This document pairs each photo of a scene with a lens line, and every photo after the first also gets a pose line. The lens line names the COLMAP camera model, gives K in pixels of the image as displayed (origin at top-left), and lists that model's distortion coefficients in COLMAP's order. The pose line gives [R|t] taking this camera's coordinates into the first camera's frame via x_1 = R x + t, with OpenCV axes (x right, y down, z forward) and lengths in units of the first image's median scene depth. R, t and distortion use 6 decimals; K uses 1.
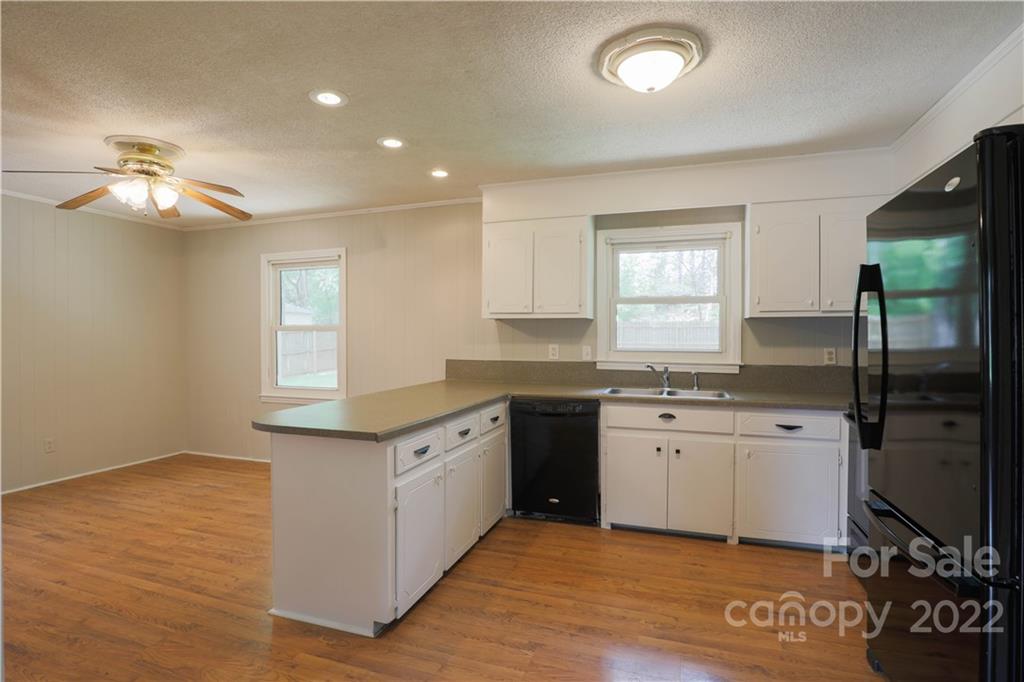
lens RADIAL K [[509.0, 0, 506.4], [0, 509.0, 337.0], [0, 0, 1]] dist [-0.028094, 0.004387]
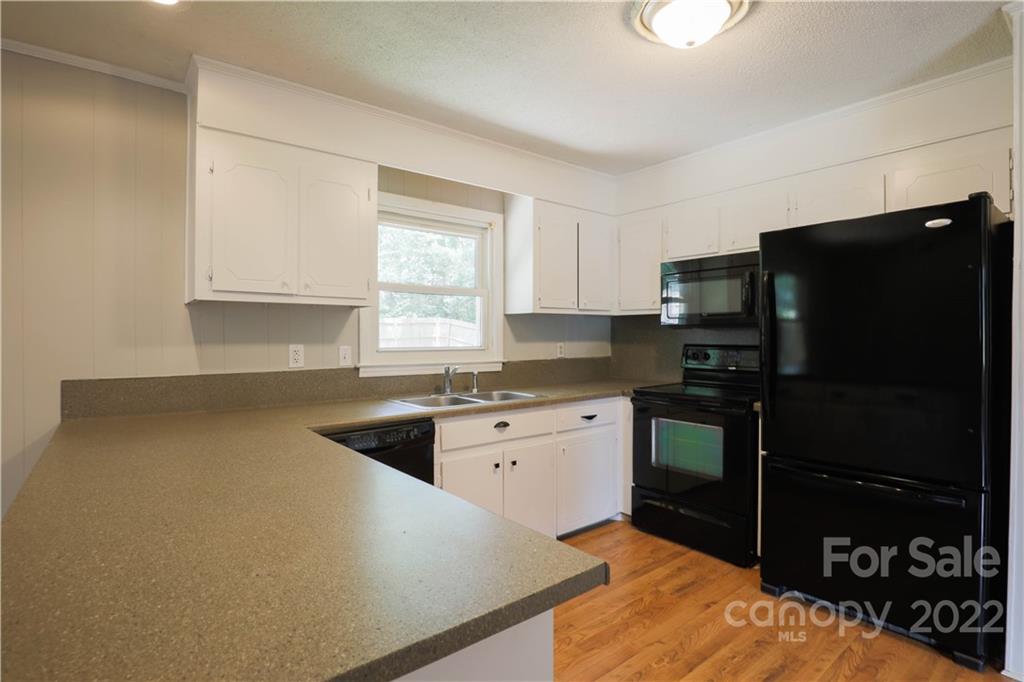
lens RADIAL K [[509.0, 0, 508.1], [0, 509.0, 337.7], [0, 0, 1]] dist [-0.028094, 0.004387]
pose [[0.535025, -0.008146, 0.844797, -0.348344], [0.005860, 0.999965, 0.005931, 0.003065], [-0.844816, 0.001777, 0.535054, 0.455731]]
